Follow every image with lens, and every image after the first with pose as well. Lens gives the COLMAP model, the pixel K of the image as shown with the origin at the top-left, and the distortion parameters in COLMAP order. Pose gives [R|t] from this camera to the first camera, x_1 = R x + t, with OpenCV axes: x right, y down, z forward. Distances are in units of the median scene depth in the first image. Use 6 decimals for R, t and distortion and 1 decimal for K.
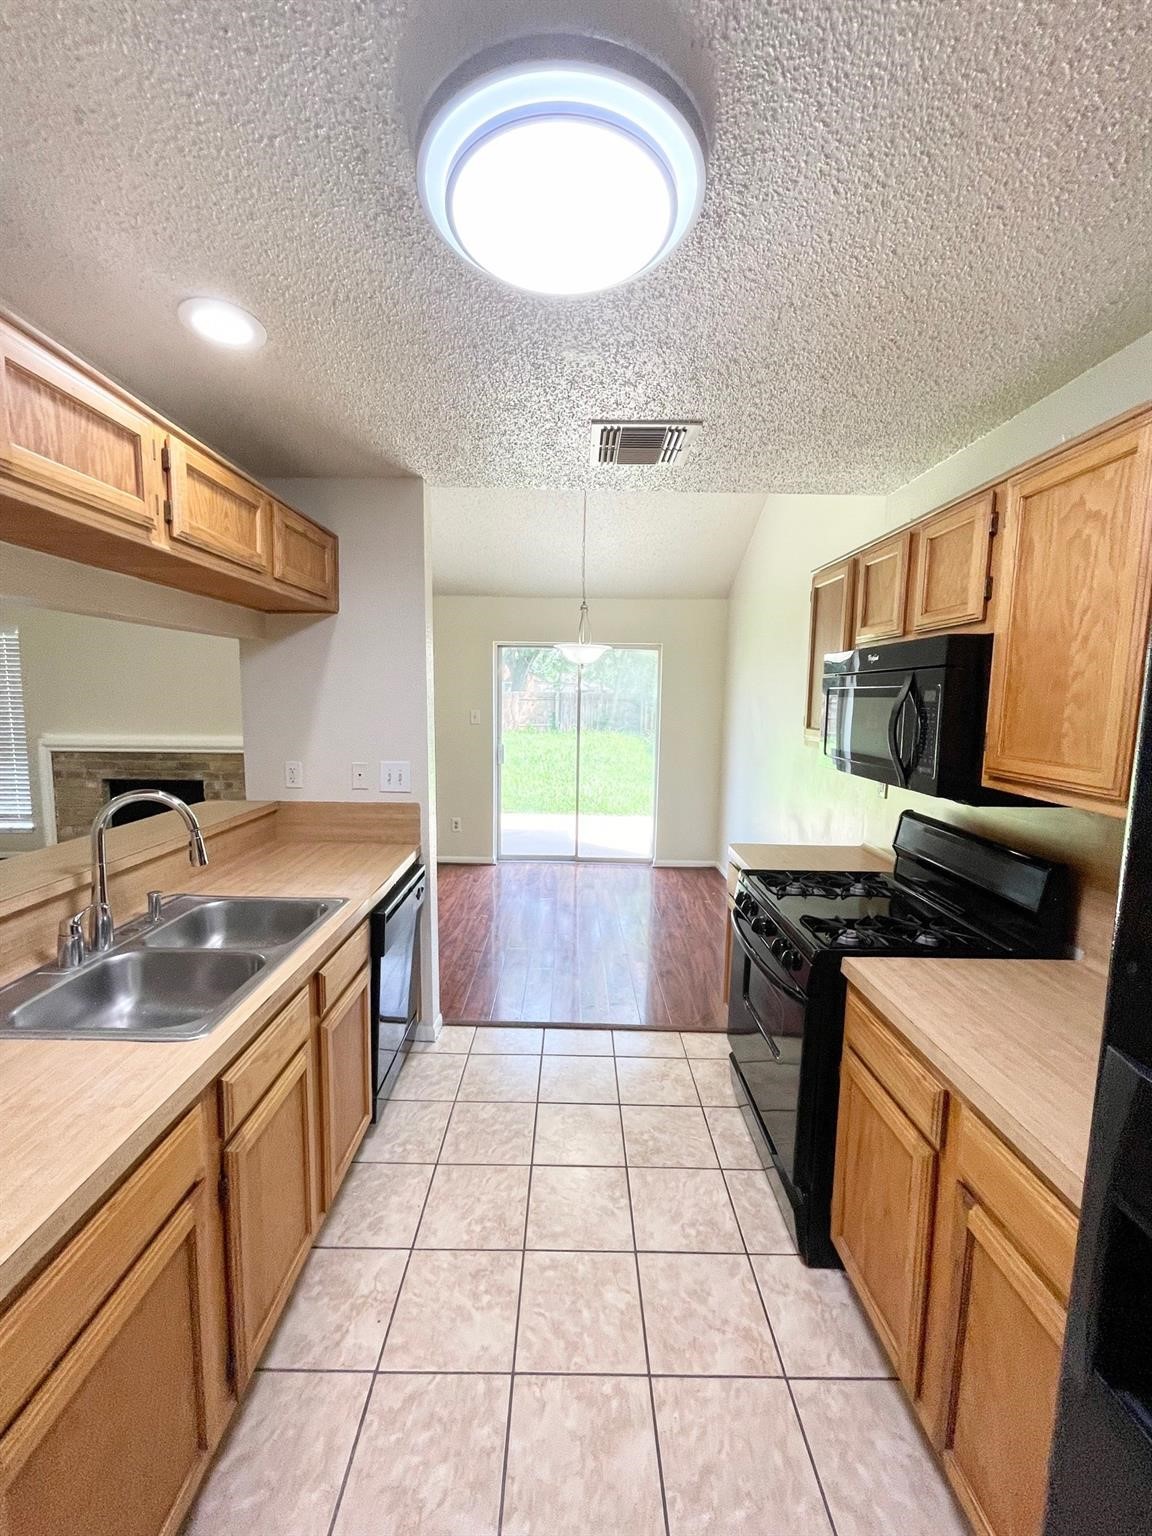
lens RADIAL K [[619.5, 0, 569.7], [0, 619.5, 762.7], [0, 0, 1]] dist [0.006983, -0.000505]
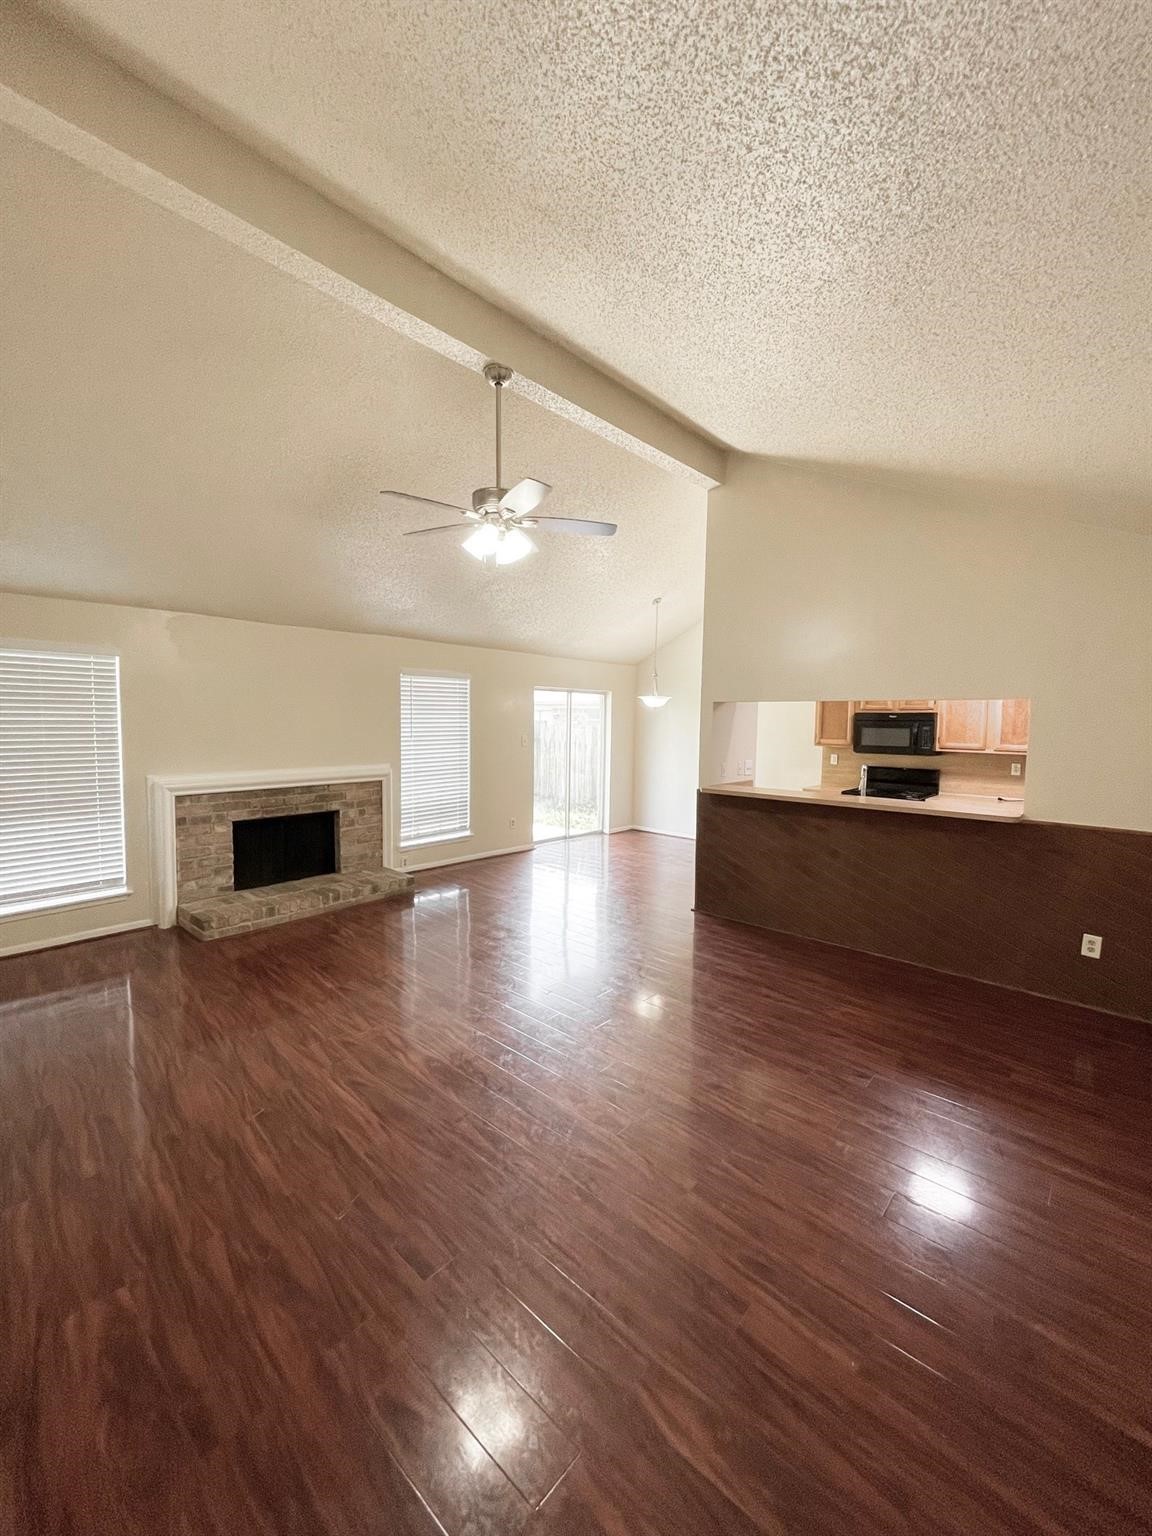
lens RADIAL K [[619.5, 0, 574.0], [0, 619.5, 767.6], [0, 0, 1]] dist [0.006983, -0.000505]
pose [[0.669086, -0.062227, 0.740575, -1.090921], [0.079377, 0.996772, 0.012039, -0.023491], [-0.738933, 0.050730, 0.671866, 0.011981]]
